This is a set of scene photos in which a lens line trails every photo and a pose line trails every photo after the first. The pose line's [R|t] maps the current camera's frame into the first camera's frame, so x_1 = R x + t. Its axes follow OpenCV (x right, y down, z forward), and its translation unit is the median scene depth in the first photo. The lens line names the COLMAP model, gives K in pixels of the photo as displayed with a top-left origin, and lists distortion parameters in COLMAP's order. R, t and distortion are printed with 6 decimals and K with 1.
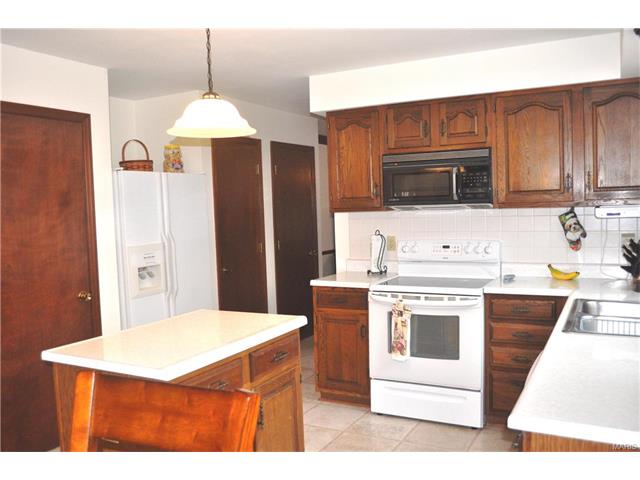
lens RADIAL K [[552.0, 0, 320.0], [0, 552.0, 240.0], [0, 0, 1]] dist [-0.055534, -0.002693]
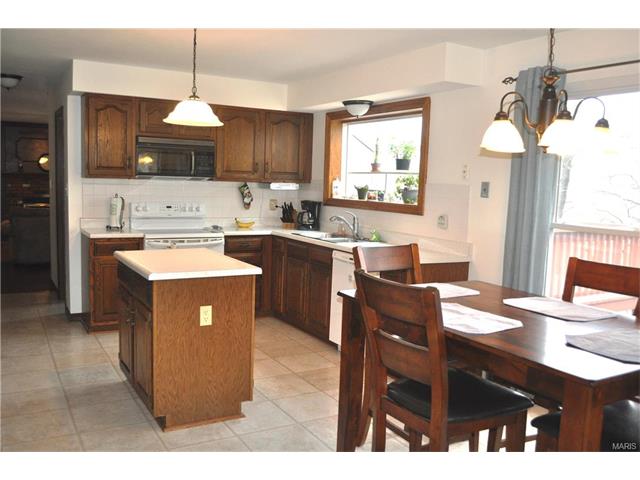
lens RADIAL K [[573.2, 0, 320.0], [0, 573.2, 240.0], [0, 0, 1]] dist [-0.060376, -0.006089]
pose [[0.543588, -0.039936, 0.838402, -0.854857], [-0.000412, 0.998855, 0.047847, 0.029433], [-0.839352, -0.026355, 0.542948, -0.106658]]
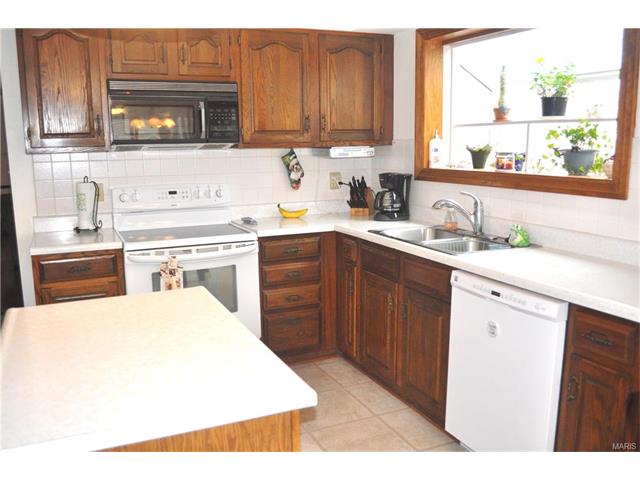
lens RADIAL K [[573.2, 0, 320.0], [0, 573.2, 240.0], [0, 0, 1]] dist [-0.060376, -0.006089]
pose [[0.626411, -0.108817, 0.771860, -0.375516], [0.038586, 0.993323, 0.108724, -0.002617], [-0.778537, -0.038323, 0.626427, 0.269169]]
